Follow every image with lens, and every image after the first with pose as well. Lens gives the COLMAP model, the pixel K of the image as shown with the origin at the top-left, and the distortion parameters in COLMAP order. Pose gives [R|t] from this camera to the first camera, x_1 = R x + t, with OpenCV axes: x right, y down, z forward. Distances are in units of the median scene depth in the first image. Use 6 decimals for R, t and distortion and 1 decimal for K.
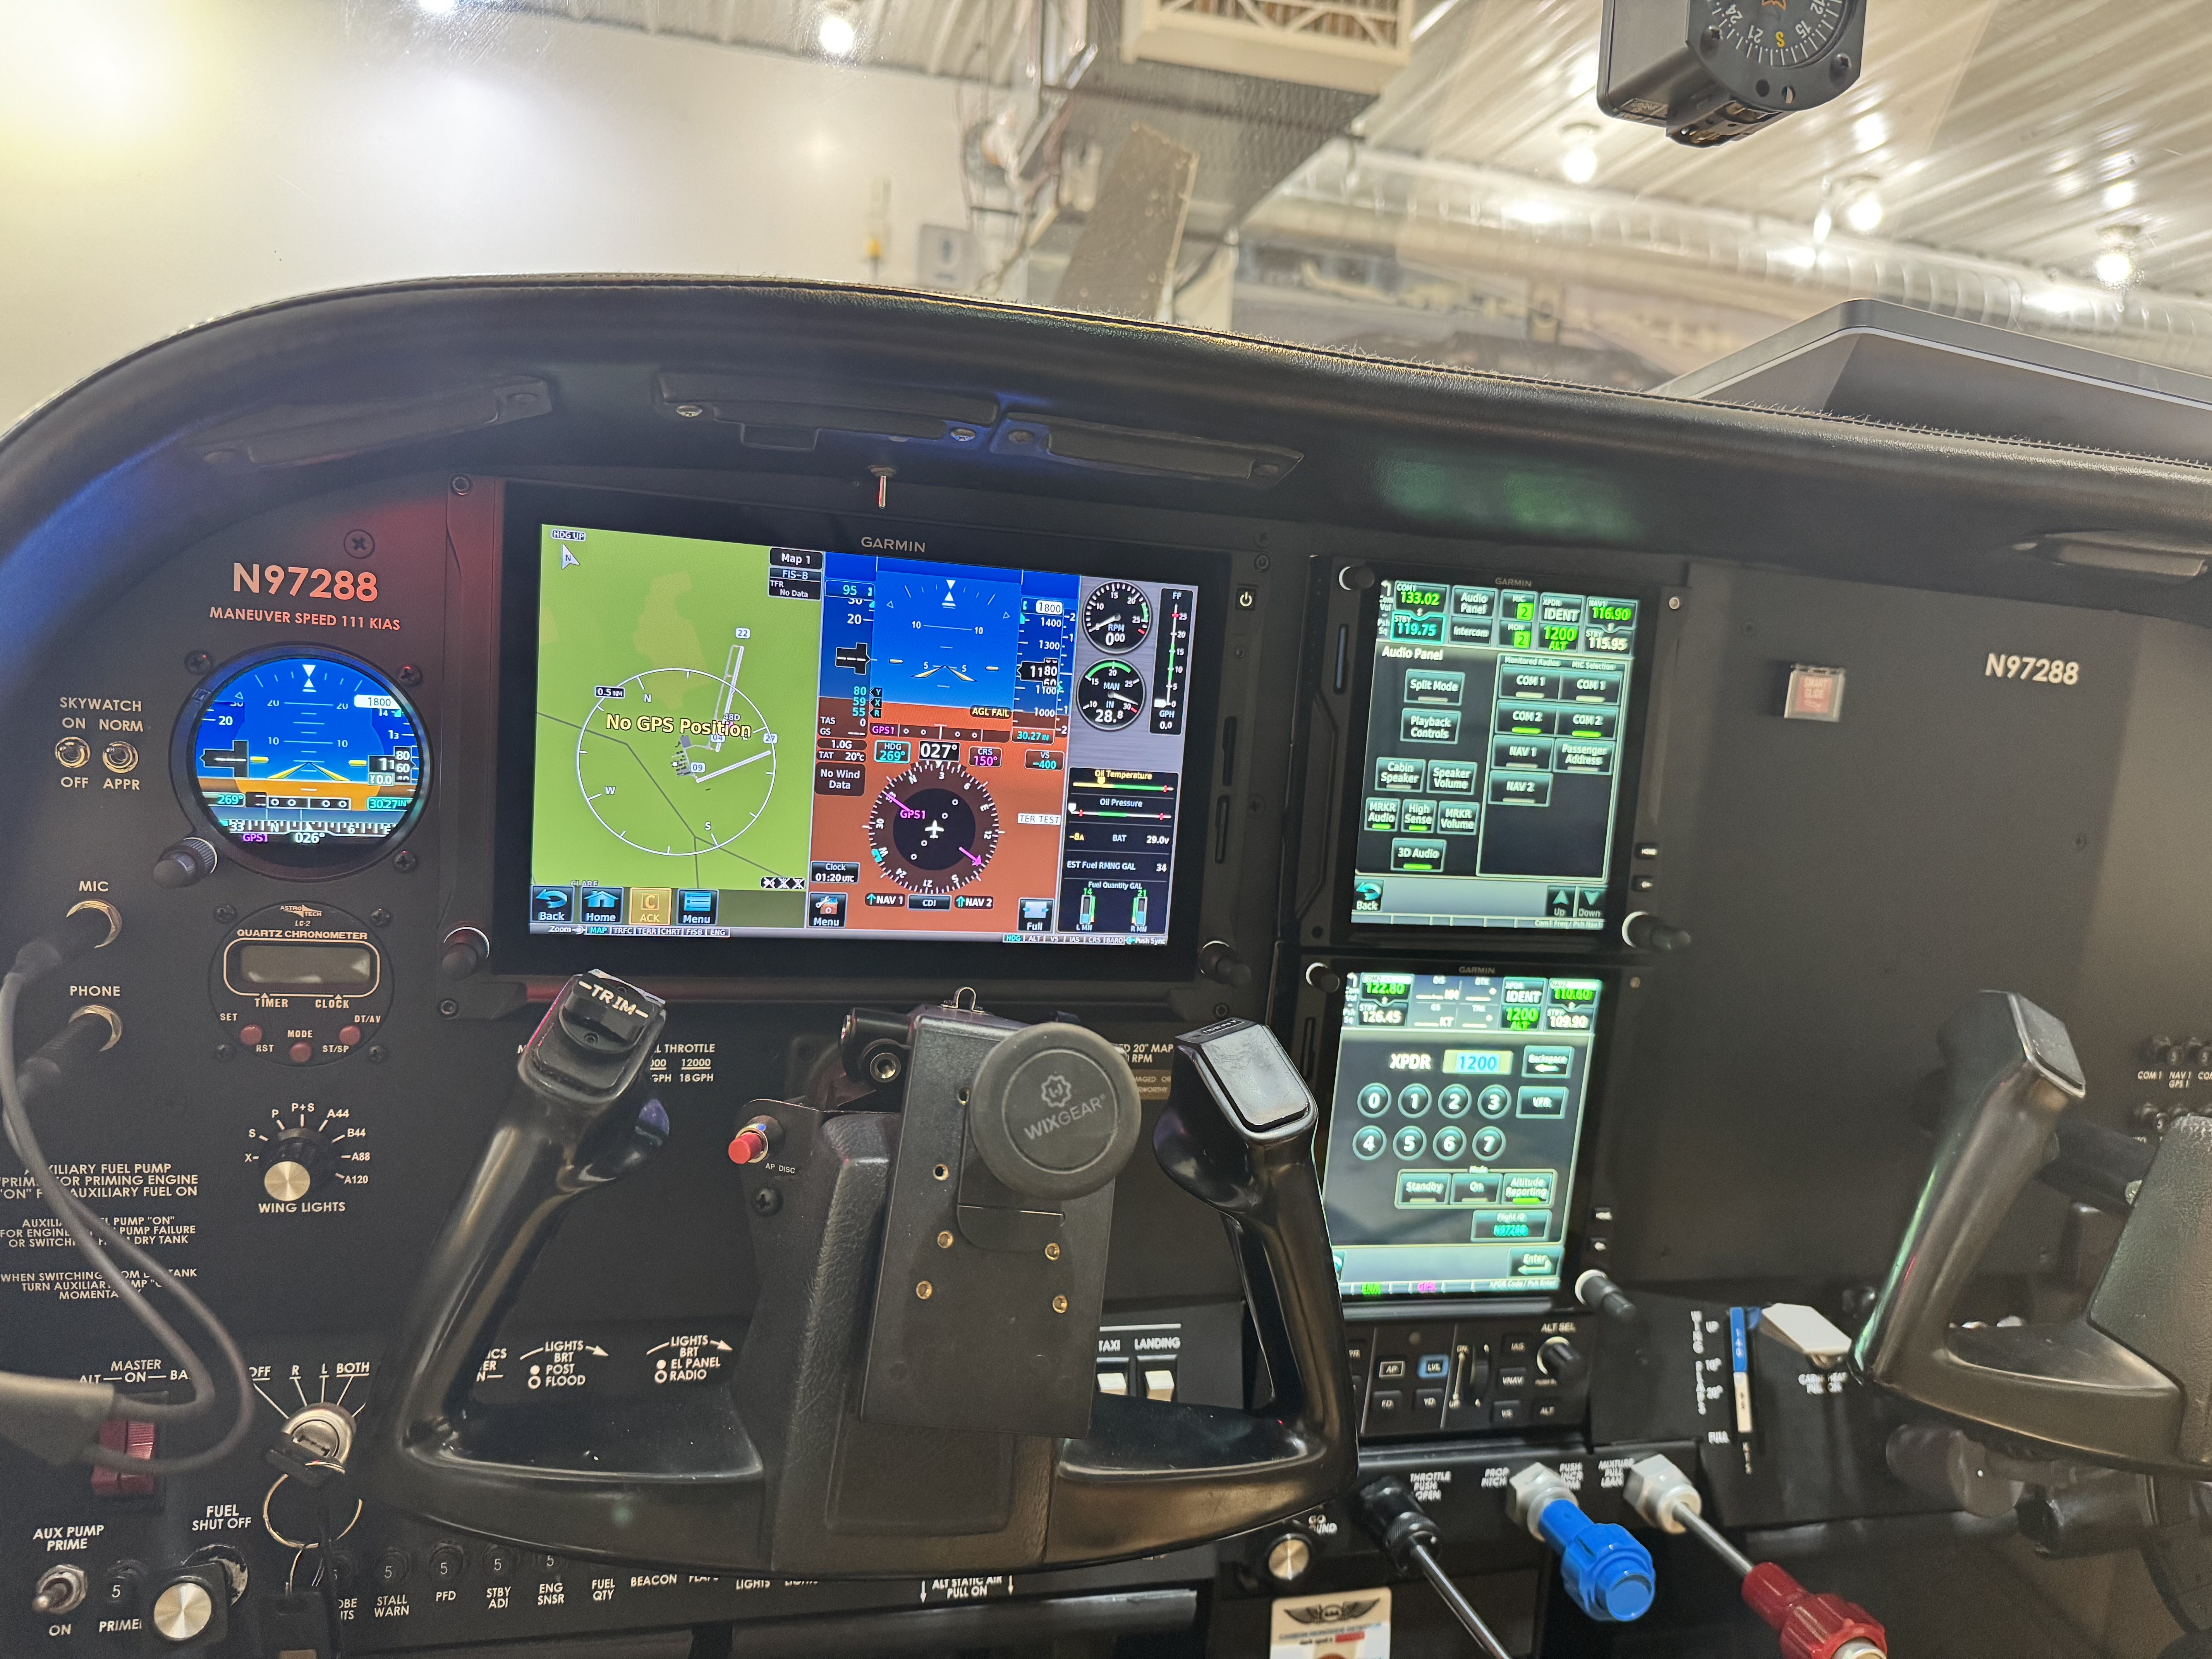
lens RADIAL K [[1579.6, 0, 1095.9], [0, 1579.6, 865.9], [0, 0, 1]] dist [0.007858, -0.006286]
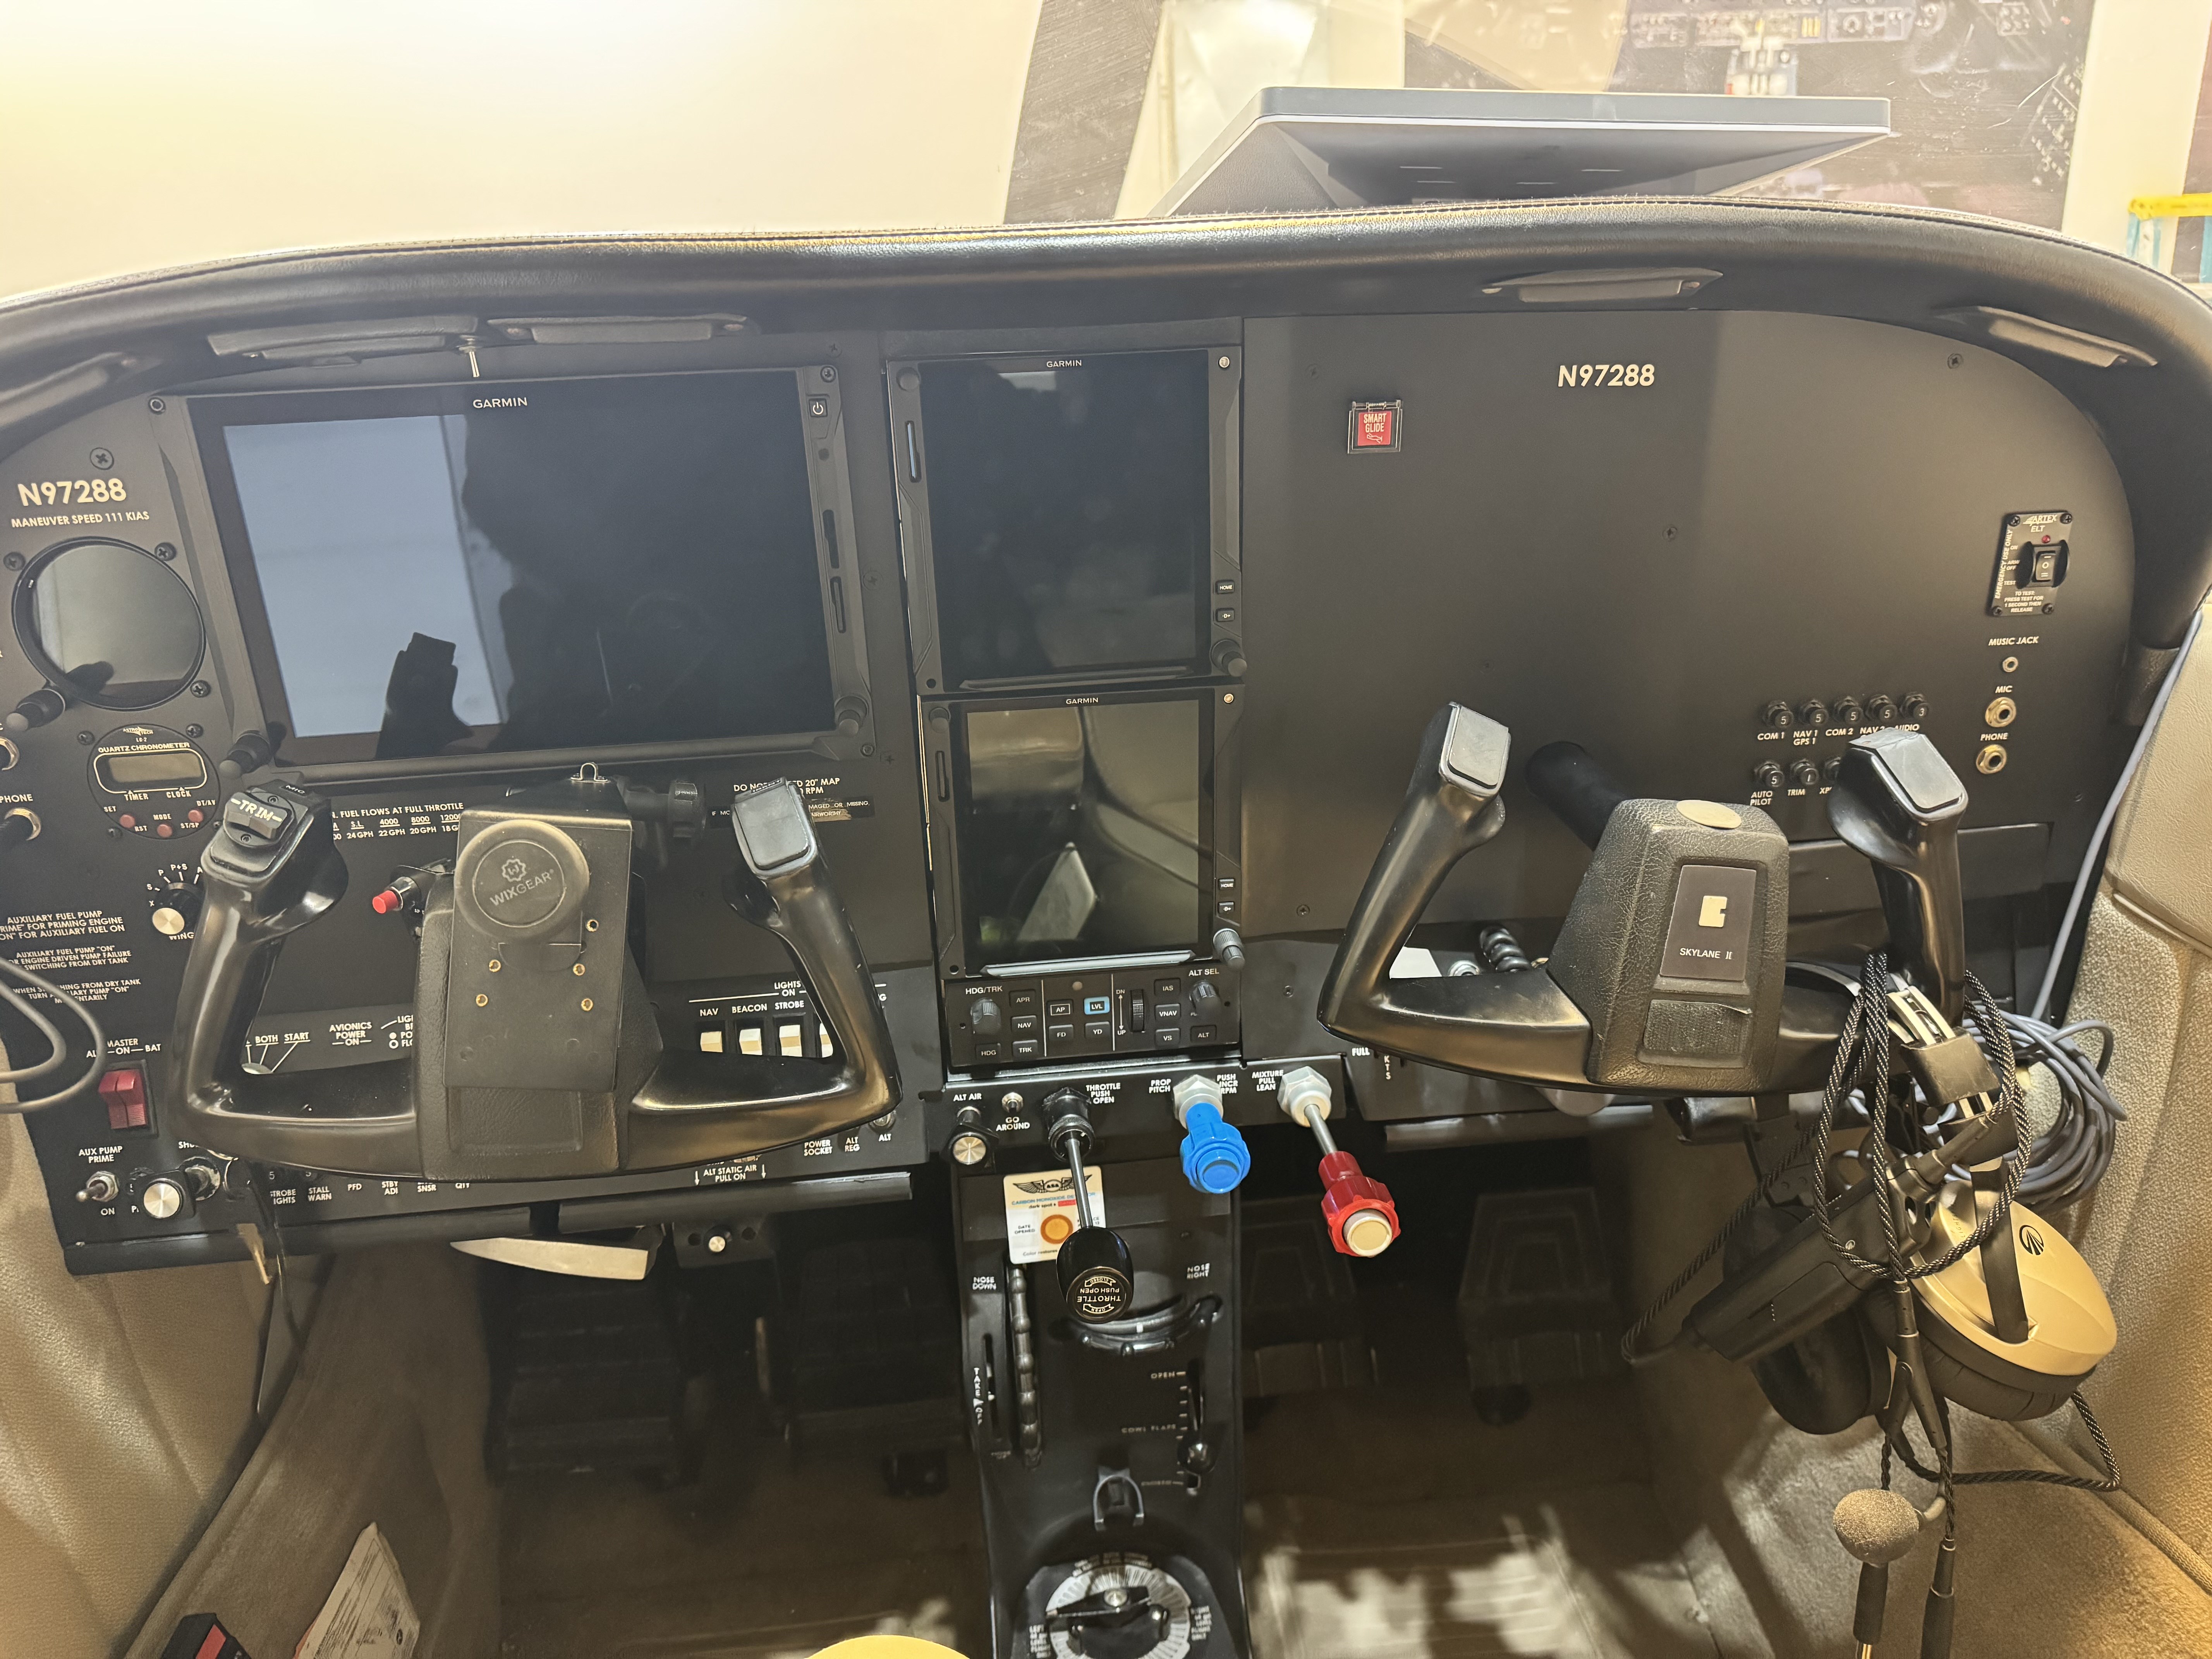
lens RADIAL K [[1533.8, 0, 1108.0], [0, 1533.8, 829.7], [0, 0, 1]] dist [0.036042, -0.037228]
pose [[0.983129, -0.047295, -0.176692, 0.523553], [0.087197, 0.970347, 0.225440, -0.110511], [0.160790, -0.237044, 0.958101, -0.159115]]
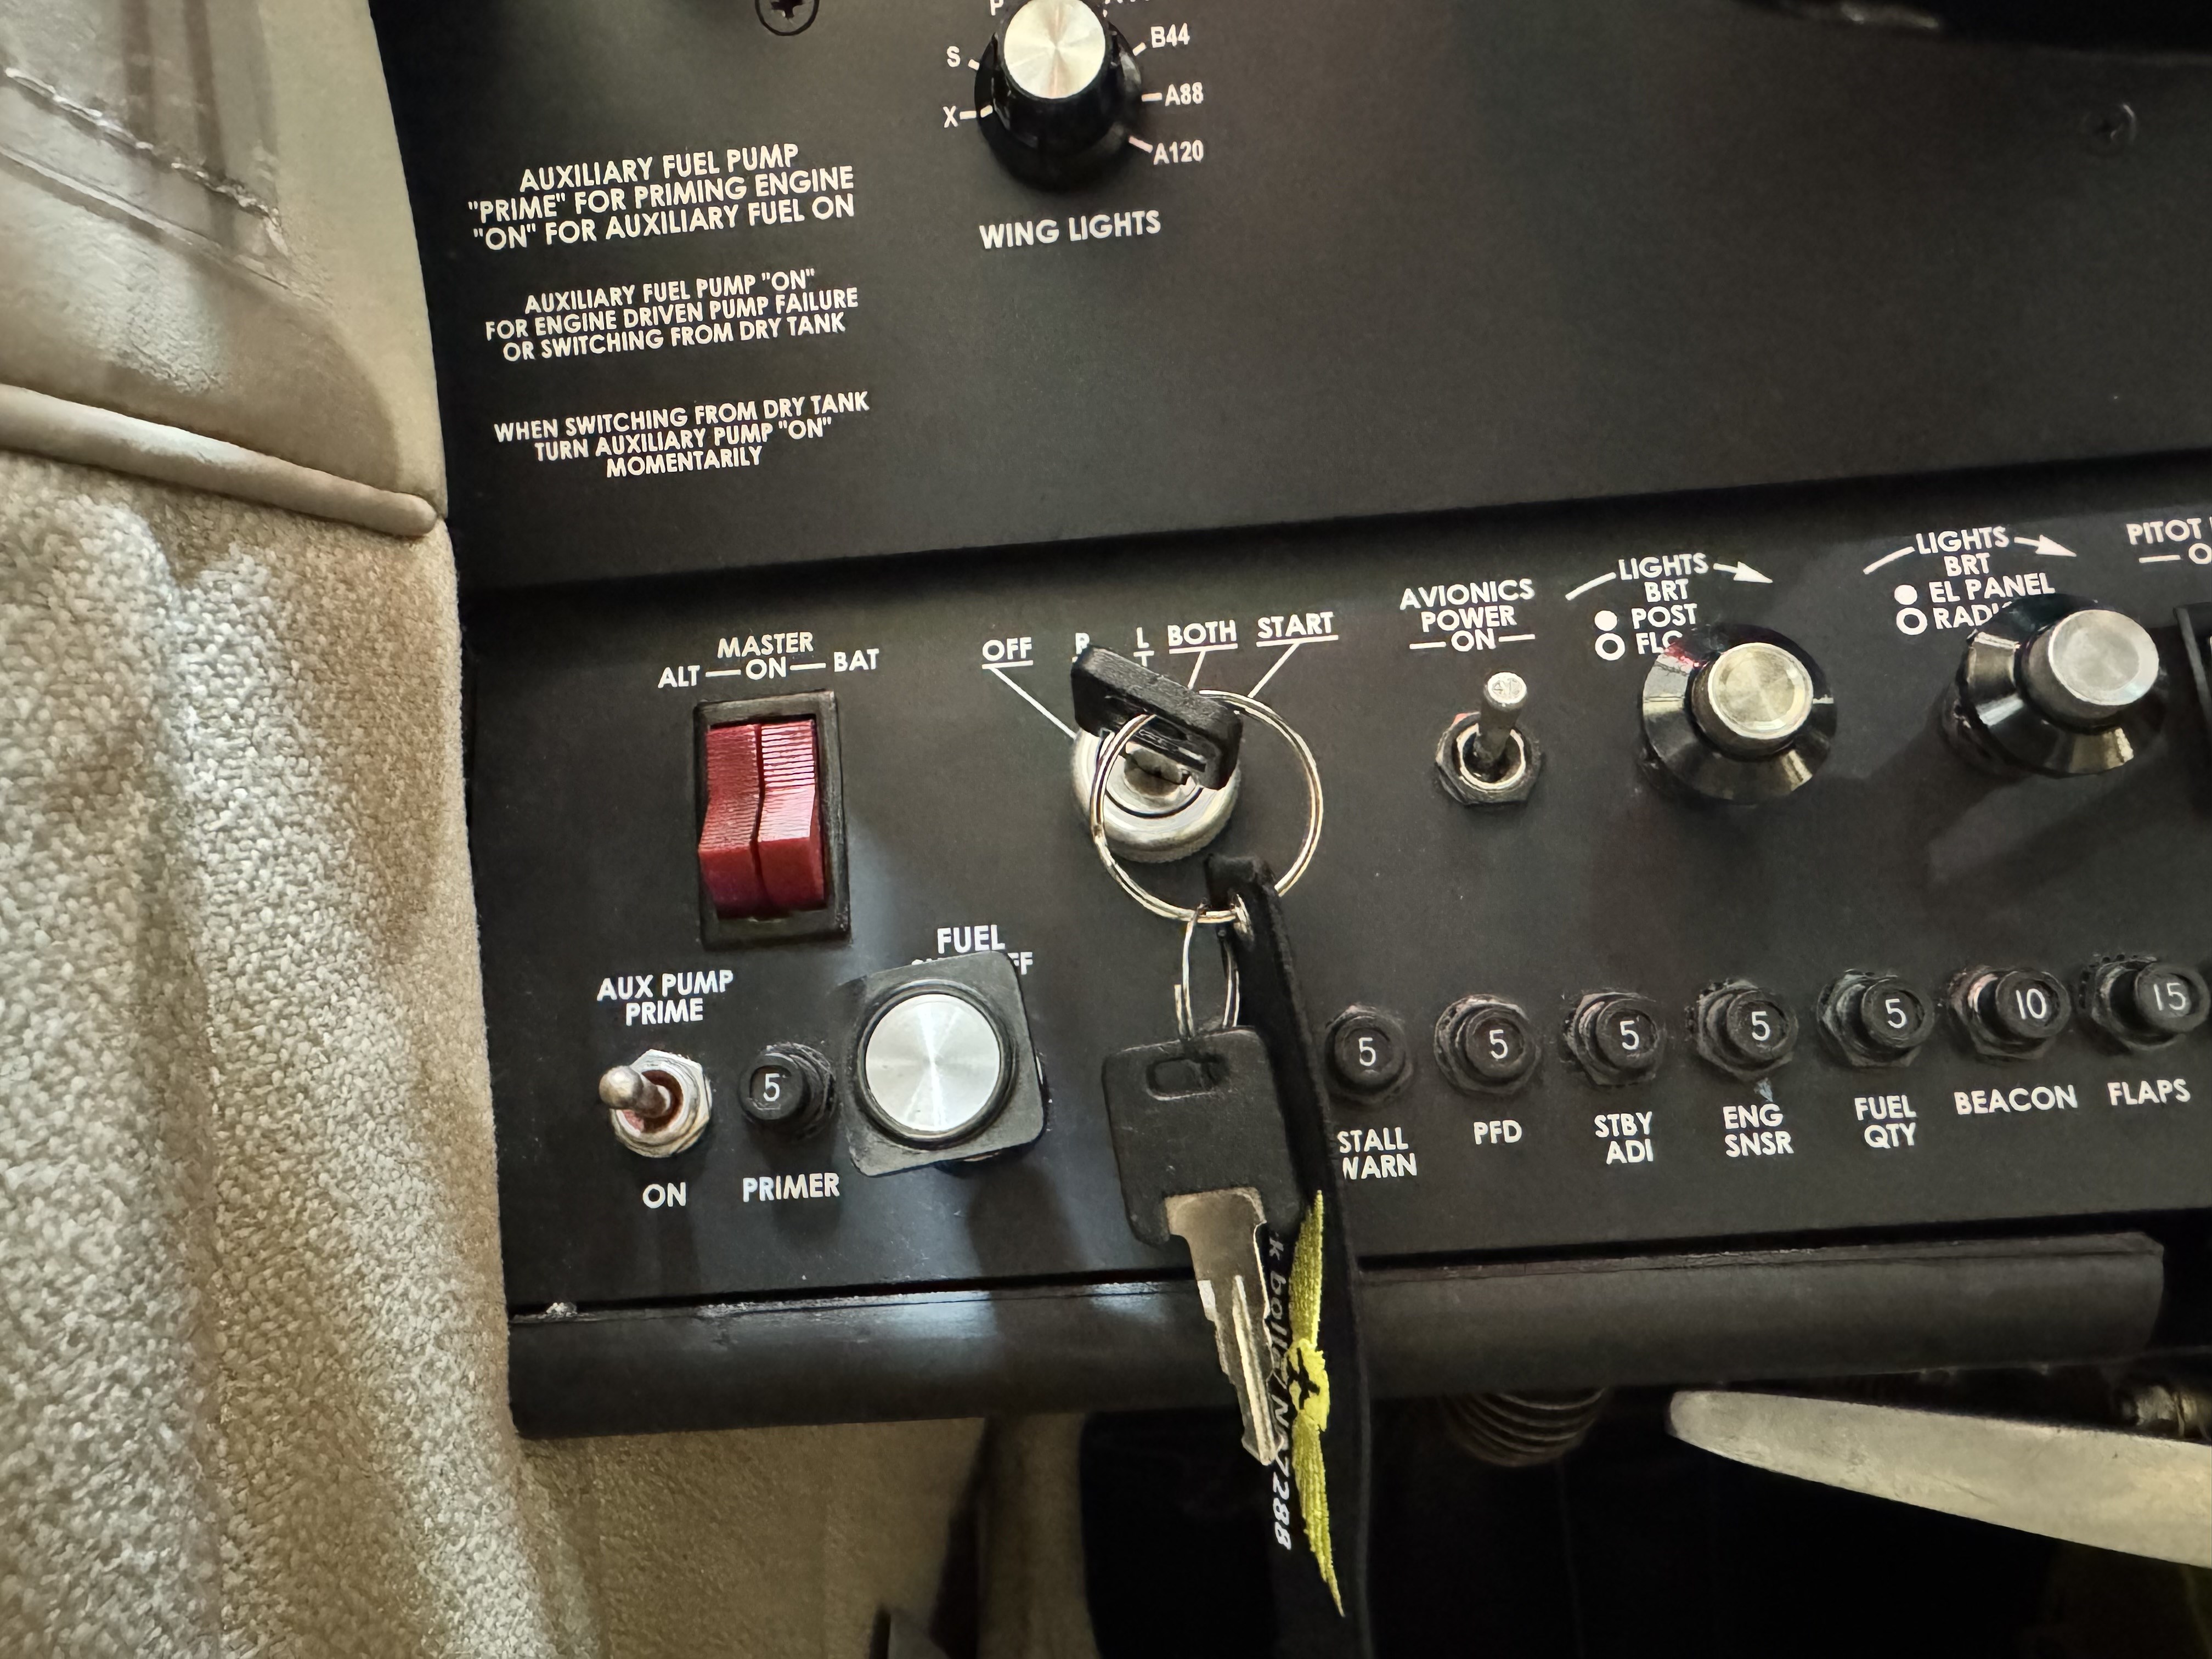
lens RADIAL K [[1579.6, 0, 1068.5], [0, 1579.6, 829.9], [0, 0, 1]] dist [0.007858, -0.006286]
pose [[0.944319, -0.131949, -0.301414, -0.380081], [0.104184, 0.988842, -0.106477, 0.413993], [0.312101, 0.069146, 0.947529, 0.578222]]
